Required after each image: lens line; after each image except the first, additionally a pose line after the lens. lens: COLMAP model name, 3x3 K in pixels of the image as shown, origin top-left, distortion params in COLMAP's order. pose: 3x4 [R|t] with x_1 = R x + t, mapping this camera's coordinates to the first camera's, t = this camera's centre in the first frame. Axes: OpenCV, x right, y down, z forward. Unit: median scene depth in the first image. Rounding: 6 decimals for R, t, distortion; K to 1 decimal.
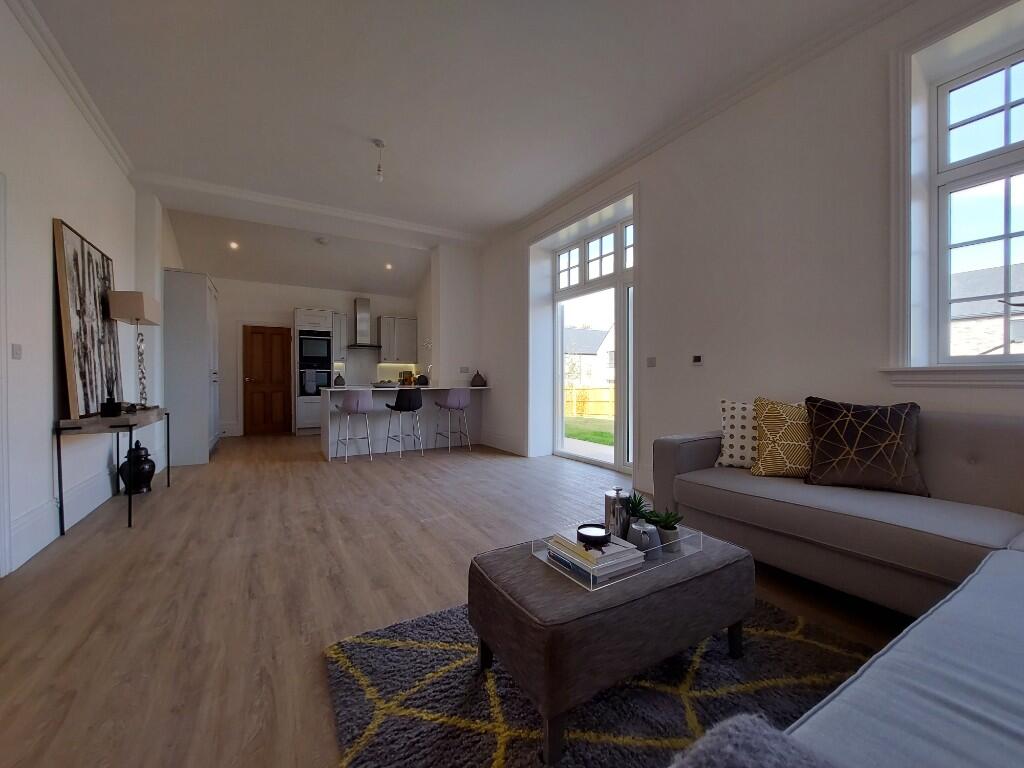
lens RADIAL K [[412.0, 0, 511.3], [0, 412.0, 380.7], [0, 0, 1]] dist [0.001689, 0.001756]
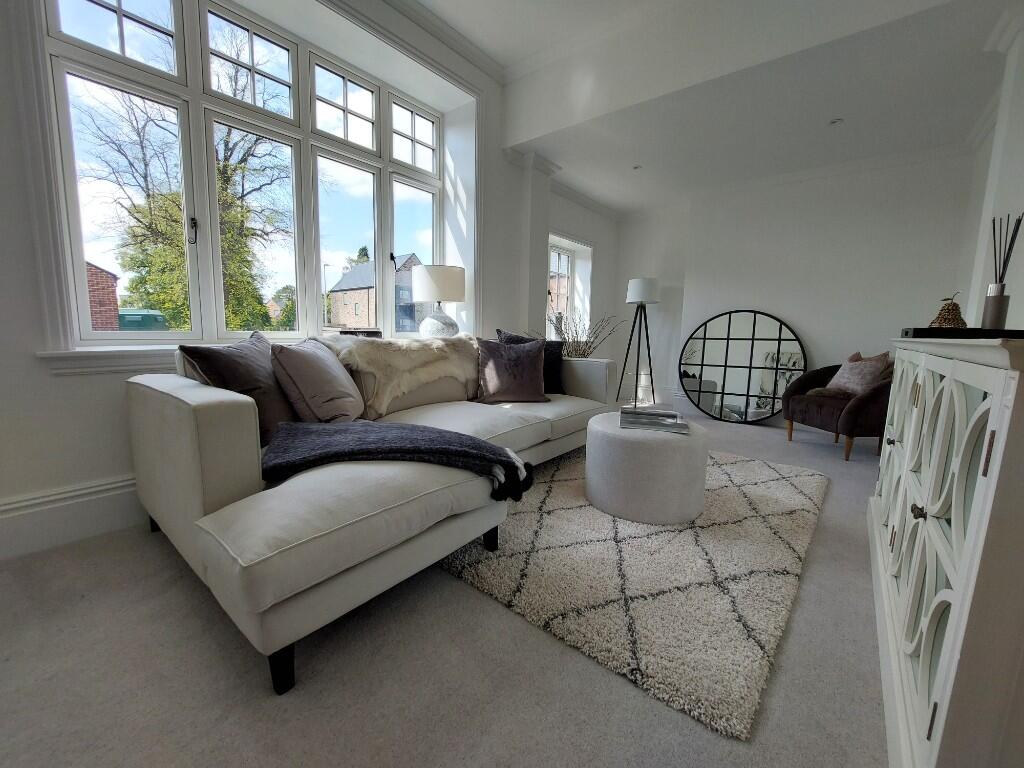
lens RADIAL K [[412.0, 0, 508.7], [0, 412.0, 380.8], [0, 0, 1]] dist [0.001689, 0.001756]
pose [[-0.333445, -0.109258, 0.936417, -0.588127], [0.006599, 0.992967, 0.118206, 0.054261], [-0.942746, 0.045594, -0.330379, 1.066526]]
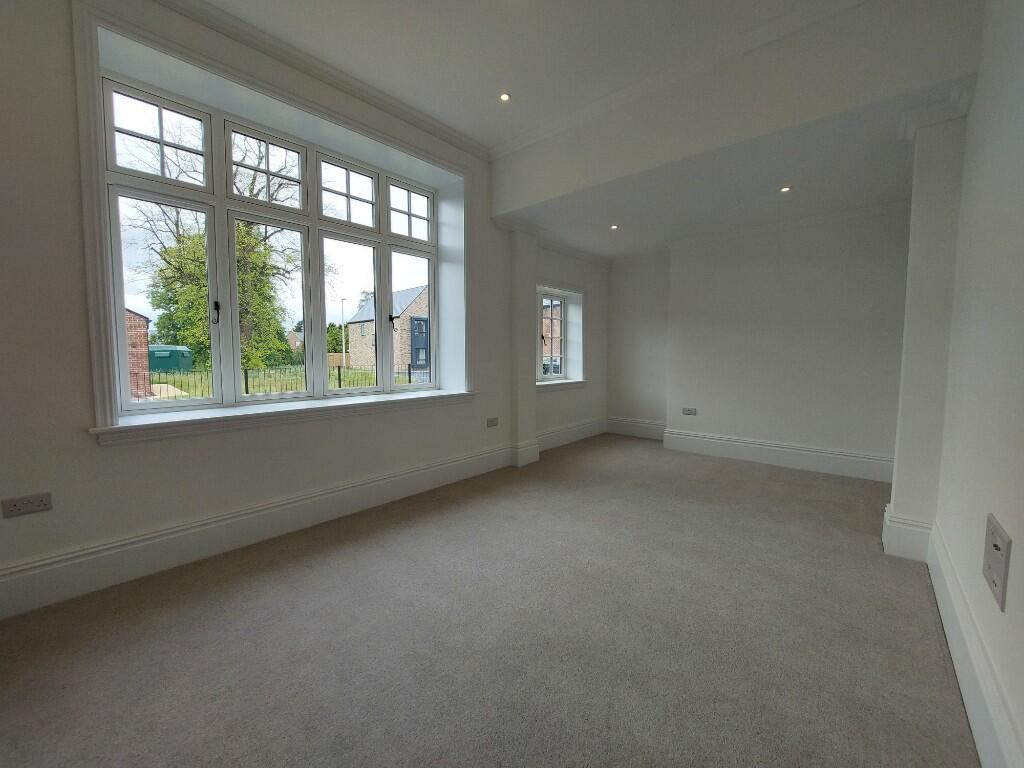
lens RADIAL K [[412.0, 0, 508.4], [0, 412.0, 386.4], [0, 0, 1]] dist [0.001689, 0.001756]
pose [[-0.300040, -0.053091, 0.952448, -0.659899], [0.027777, 0.997540, 0.064355, 0.009792], [-0.953522, 0.045765, -0.297827, 1.037273]]
